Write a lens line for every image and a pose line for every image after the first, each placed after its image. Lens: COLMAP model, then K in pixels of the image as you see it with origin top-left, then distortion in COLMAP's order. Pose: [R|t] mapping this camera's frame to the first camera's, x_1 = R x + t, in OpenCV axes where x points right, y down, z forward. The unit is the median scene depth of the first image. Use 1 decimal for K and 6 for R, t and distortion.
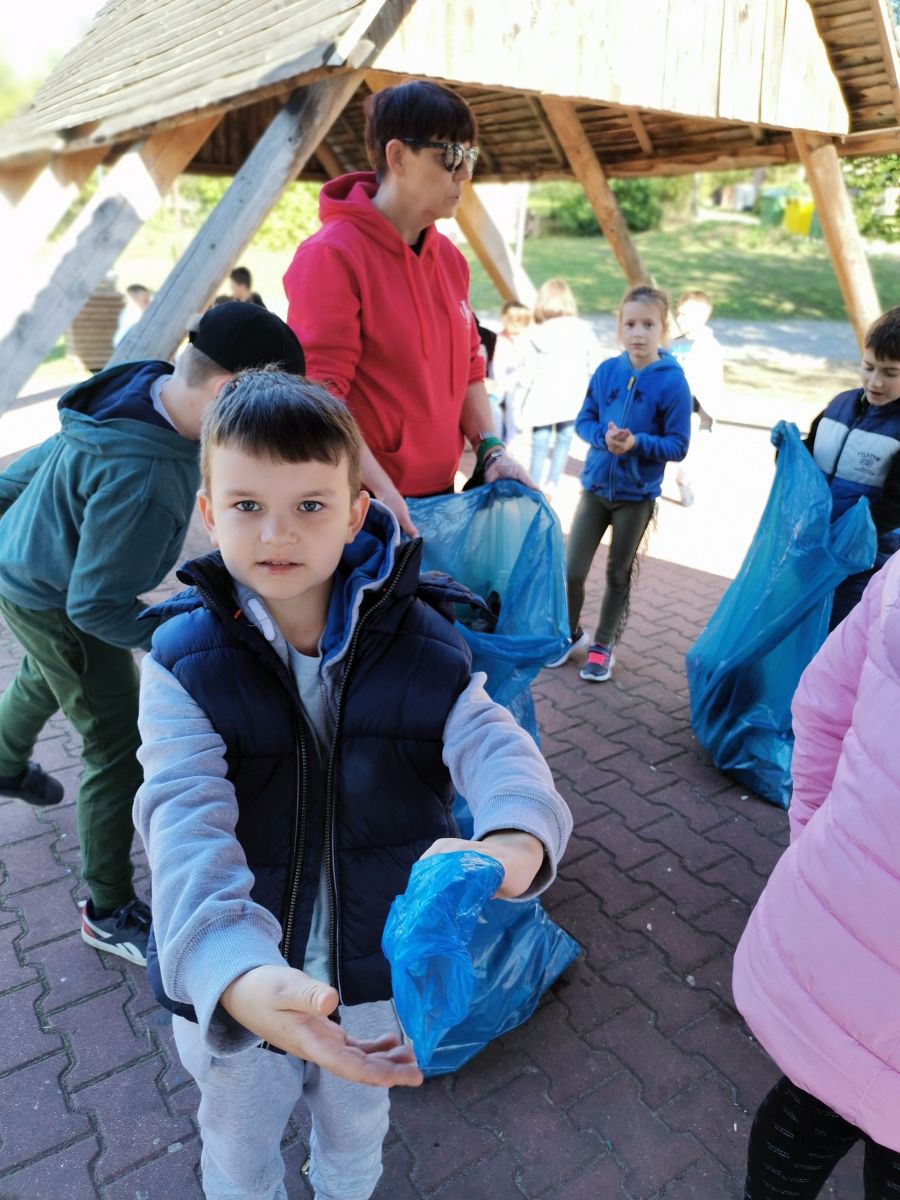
lens RADIAL K [[911.0, 0, 450.0], [0, 911.0, 600.0], [0, 0, 1]] dist [0.005617, 0.009194]
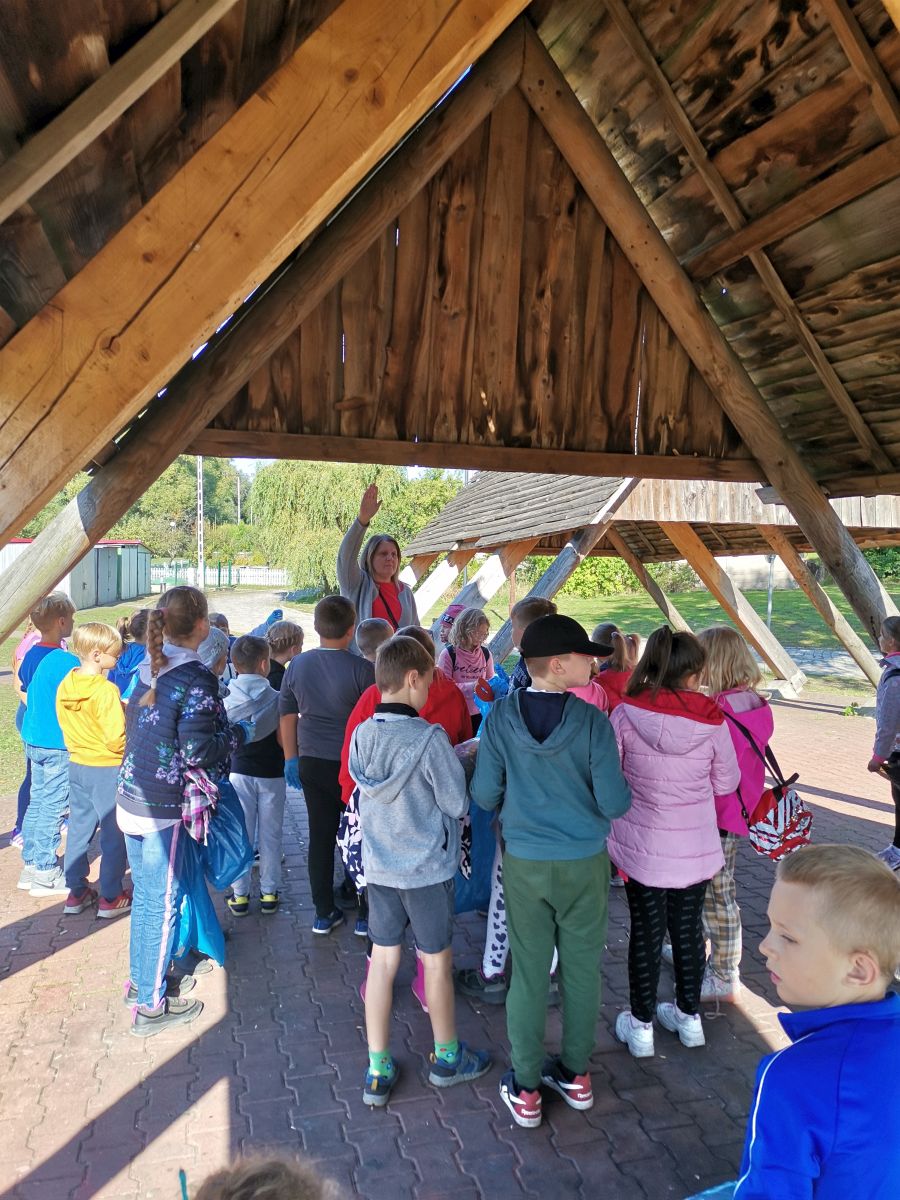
lens RADIAL K [[895.0, 0, 450.0], [0, 895.0, 600.0], [0, 0, 1]] dist [0.002789, 0.001215]
pose [[0.943715, -0.009326, -0.330629, 0.158632], [-0.107944, 0.936189, -0.334512, 0.213033], [0.312651, 0.351373, 0.882489, -0.583944]]
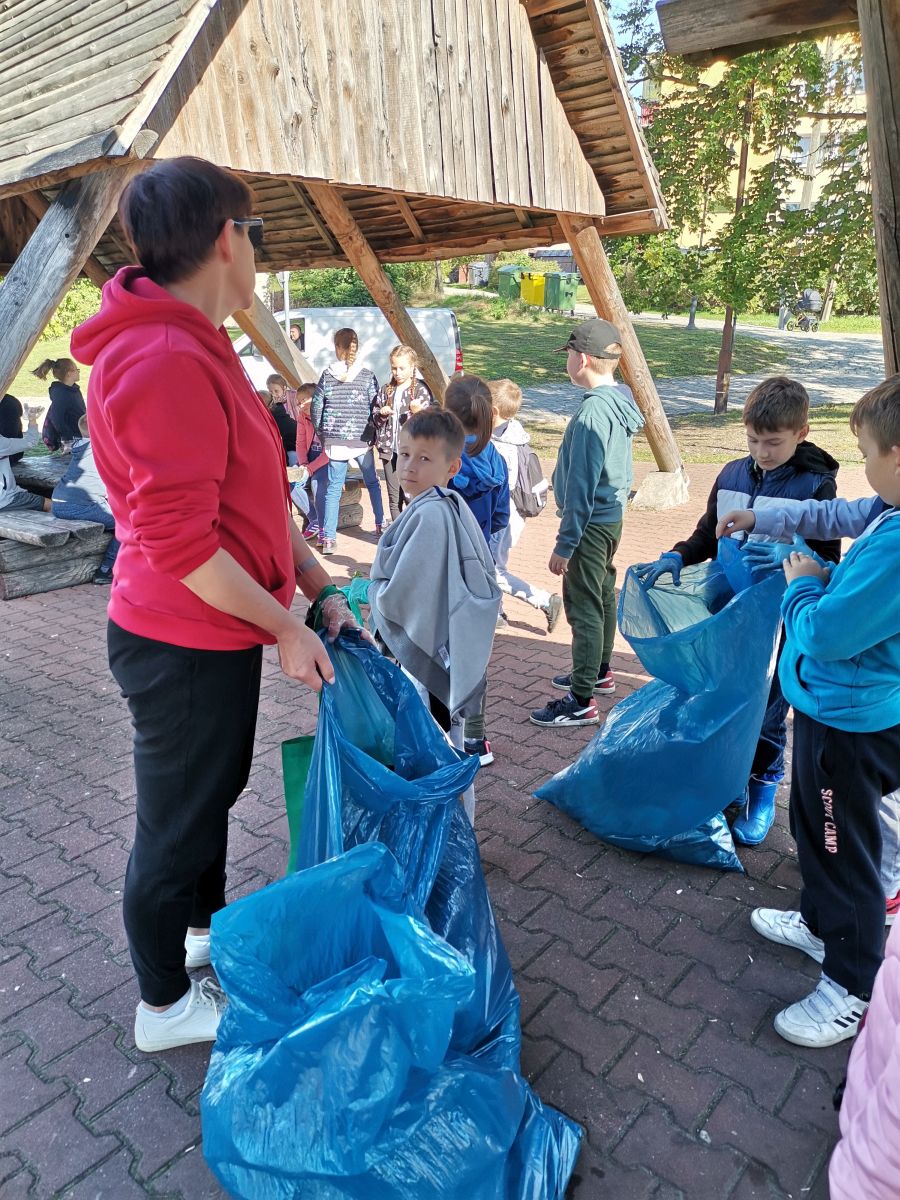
lens RADIAL K [[899.9, 0, 450.0], [0, 899.9, 600.0], [0, 0, 1]] dist [0.017939, 0.000196]
pose [[0.964852, -0.122899, 0.232284, -0.043137], [0.139635, 0.988563, -0.056973, -0.031142], [-0.222625, 0.087405, 0.970978, 0.055491]]
